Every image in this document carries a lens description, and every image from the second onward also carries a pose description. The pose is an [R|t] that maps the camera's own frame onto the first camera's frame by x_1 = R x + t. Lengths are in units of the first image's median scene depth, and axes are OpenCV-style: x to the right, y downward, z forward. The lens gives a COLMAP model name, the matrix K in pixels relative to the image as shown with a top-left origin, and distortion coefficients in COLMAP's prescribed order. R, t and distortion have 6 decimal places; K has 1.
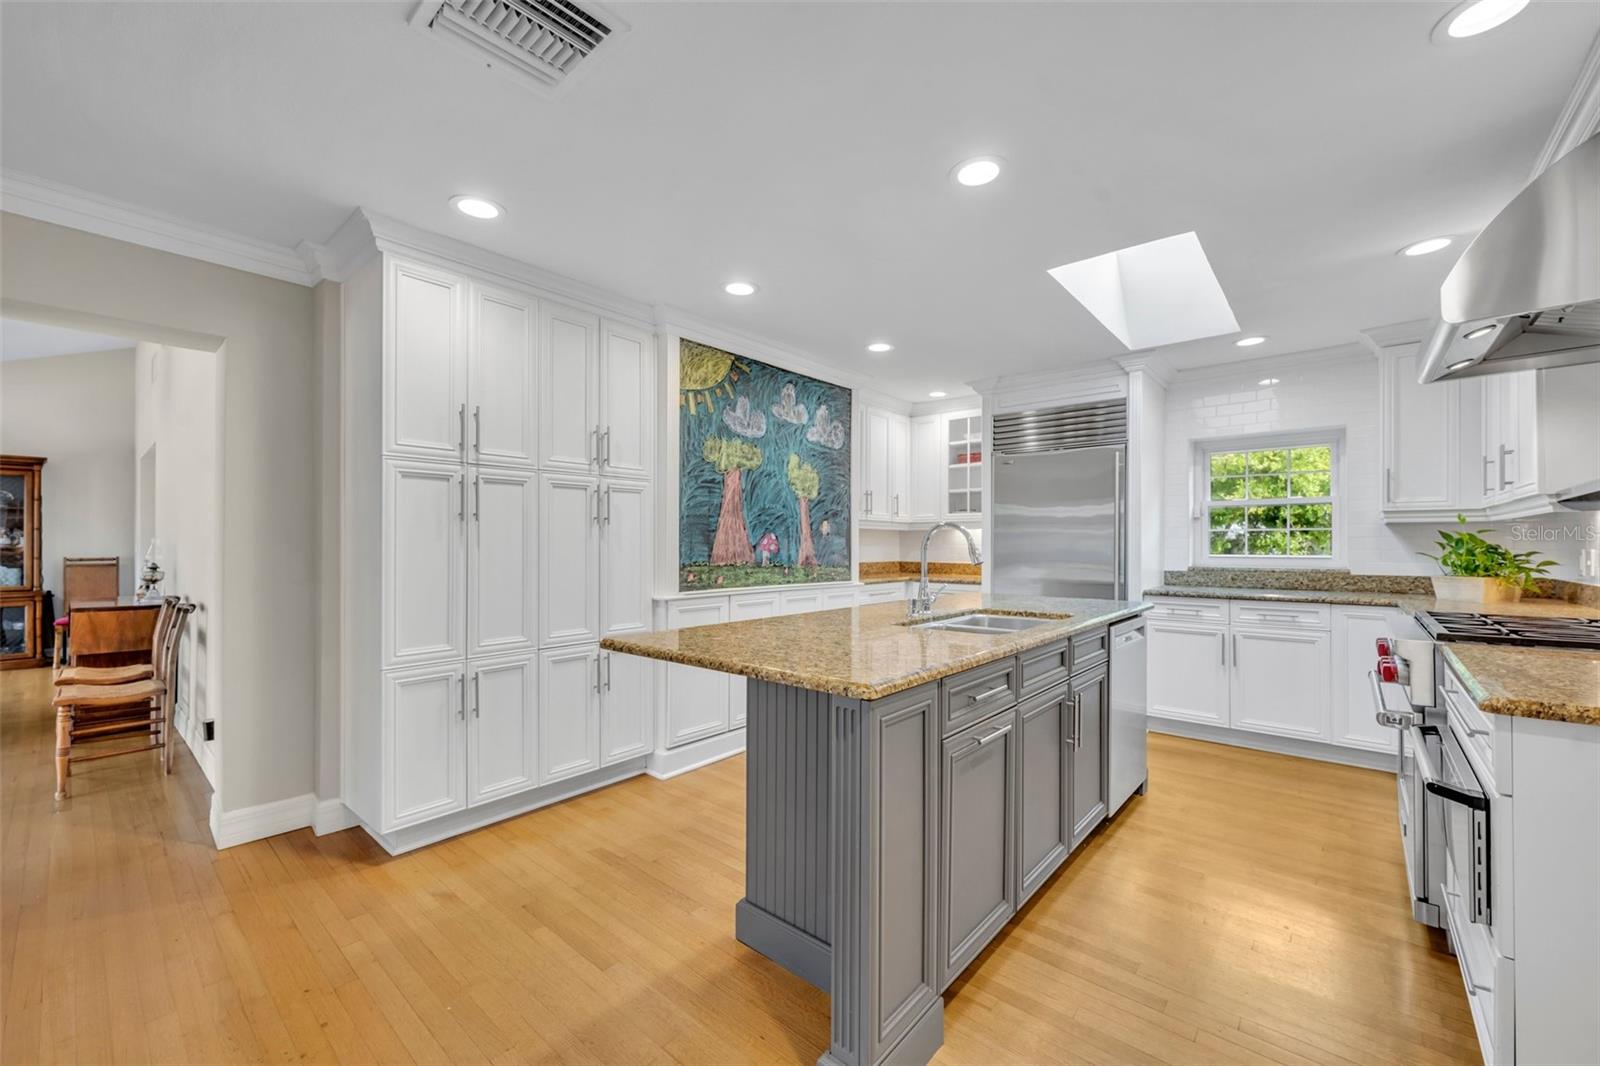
lens RADIAL K [[640.7, 0, 812.0], [0, 640.7, 531.3], [0, 0, 1]] dist [-0.001752, -0.000405]
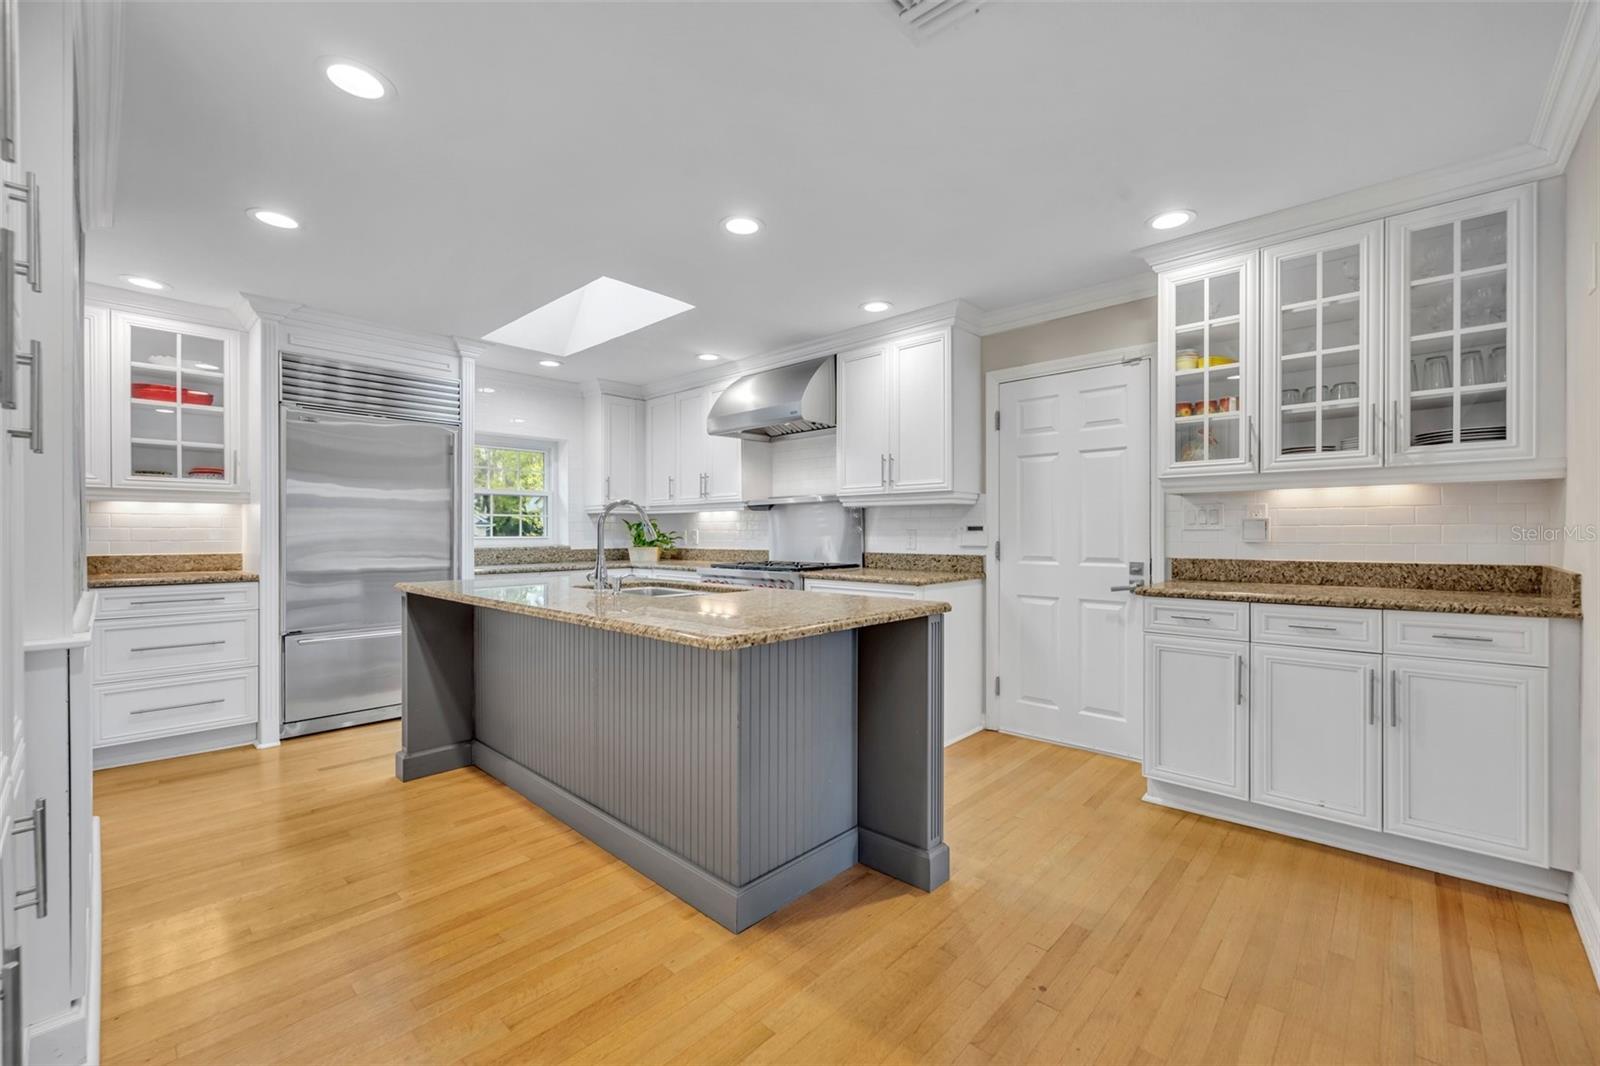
lens RADIAL K [[640.7, 0, 810.0], [0, 640.7, 538.1], [0, 0, 1]] dist [-0.001752, -0.000405]
pose [[0.037668, -0.009394, 0.999246, -0.553518], [-0.022003, 0.999706, 0.010227, 0.017976], [-0.999048, -0.022372, 0.037450, 0.452993]]
